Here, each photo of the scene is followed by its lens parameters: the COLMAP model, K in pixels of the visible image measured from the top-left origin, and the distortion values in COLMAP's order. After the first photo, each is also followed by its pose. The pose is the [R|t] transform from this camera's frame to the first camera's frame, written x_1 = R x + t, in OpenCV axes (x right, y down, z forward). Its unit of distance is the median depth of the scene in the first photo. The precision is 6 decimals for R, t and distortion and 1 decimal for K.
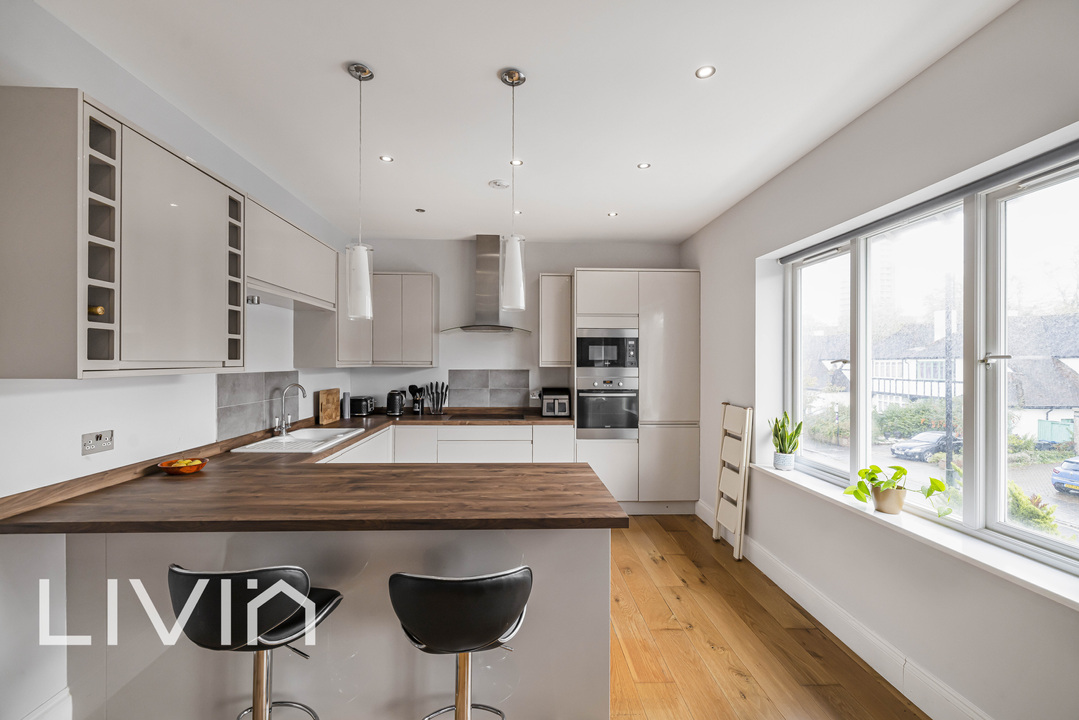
lens RADIAL K [[459.8, 0, 533.2], [0, 459.8, 360.1], [0, 0, 1]] dist [-0.004346, 0.001594]
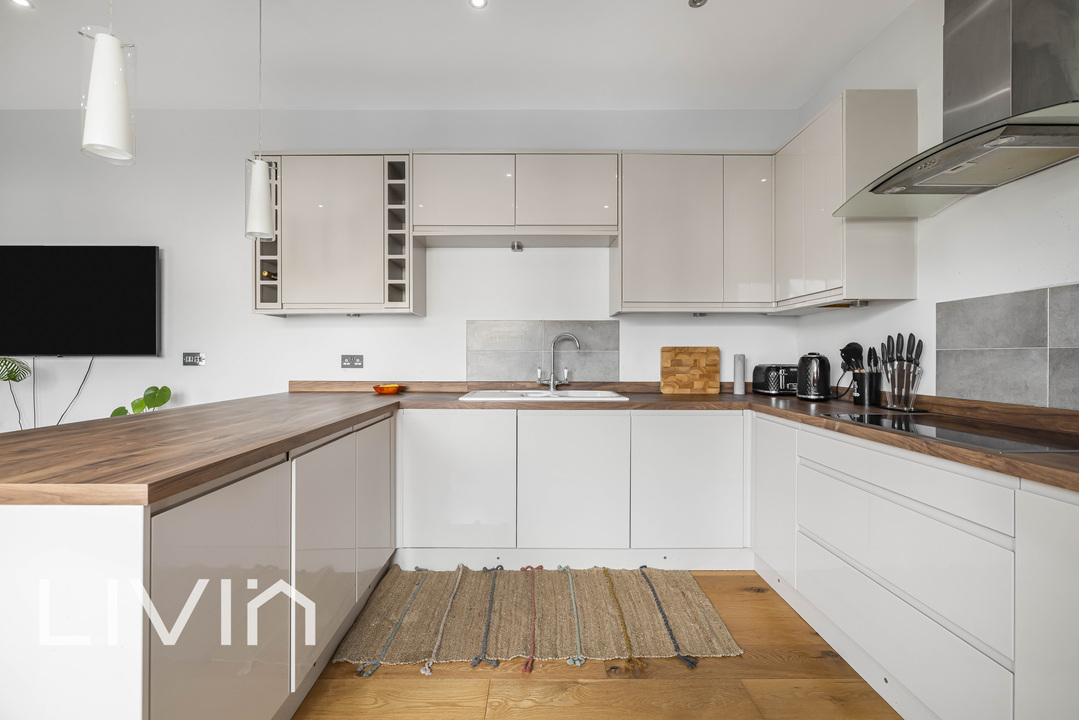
lens RADIAL K [[459.8, 0, 535.8], [0, 459.8, 353.8], [0, 0, 1]] dist [-0.004346, 0.001594]
pose [[-0.039287, -0.009668, -0.999181, 0.283611], [0.003787, 0.999945, -0.009824, 0.083717], [0.999221, -0.004170, -0.039248, 0.825238]]
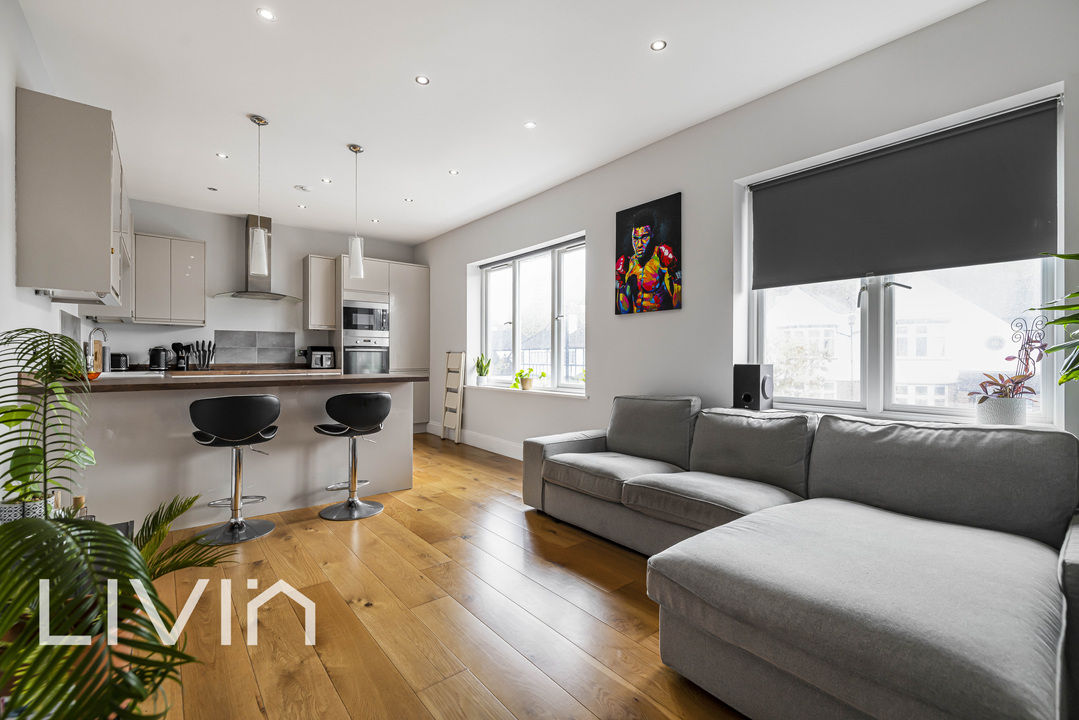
lens RADIAL K [[459.8, 0, 543.9], [0, 459.8, 362.7], [0, 0, 1]] dist [-0.004346, 0.001594]
pose [[0.787840, -0.011356, 0.615775, -0.297765], [-0.000663, 0.999814, 0.019287, 0.095896], [-0.615880, -0.015603, 0.787686, -0.453501]]
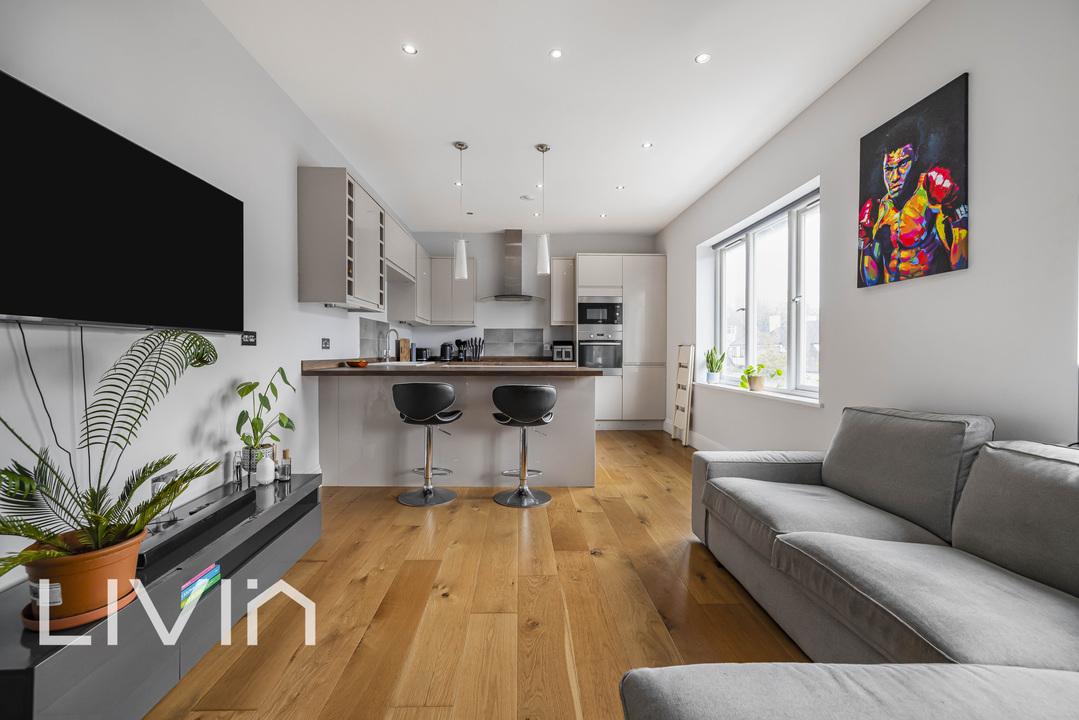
lens RADIAL K [[459.8, 0, 535.9], [0, 459.8, 357.3], [0, 0, 1]] dist [-0.004346, 0.001594]
pose [[0.999993, -0.003321, 0.001896, -0.041092], [0.003285, 0.999821, 0.018636, 0.099472], [-0.001957, -0.018630, 0.999825, -0.445194]]
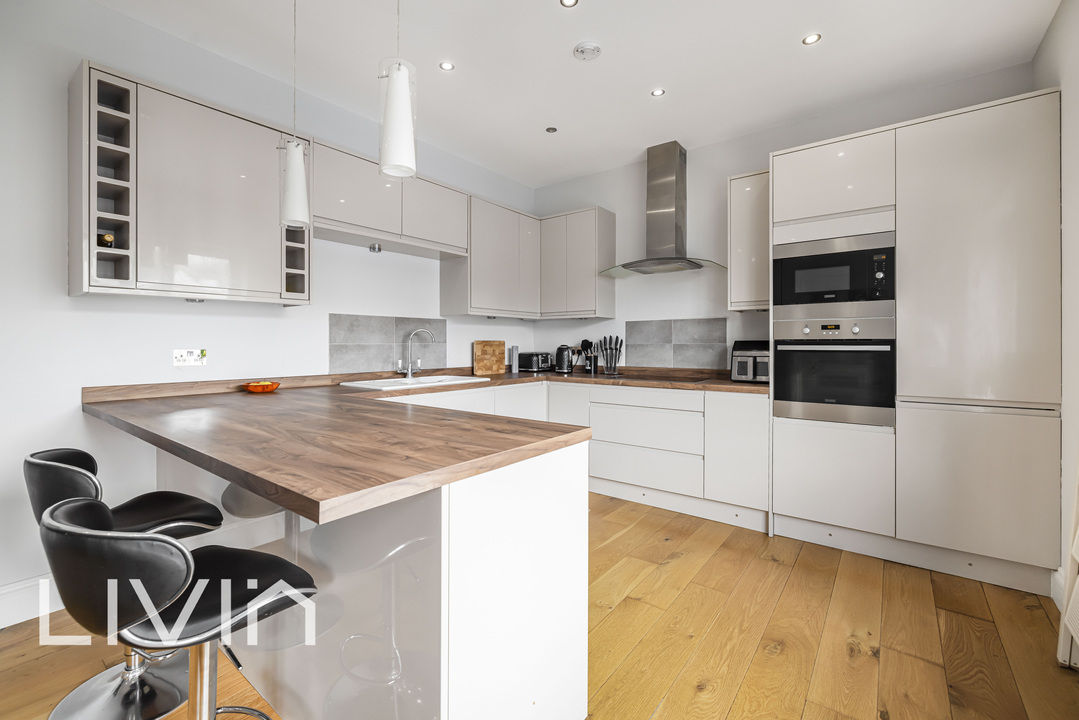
lens RADIAL K [[459.8, 0, 535.2], [0, 459.8, 343.4], [0, 0, 1]] dist [-0.004346, 0.001594]
pose [[0.763635, -0.006209, -0.645619, 0.282751], [0.008464, 0.999964, 0.000394, 0.072713], [0.645593, -0.005765, 0.763660, 0.320276]]
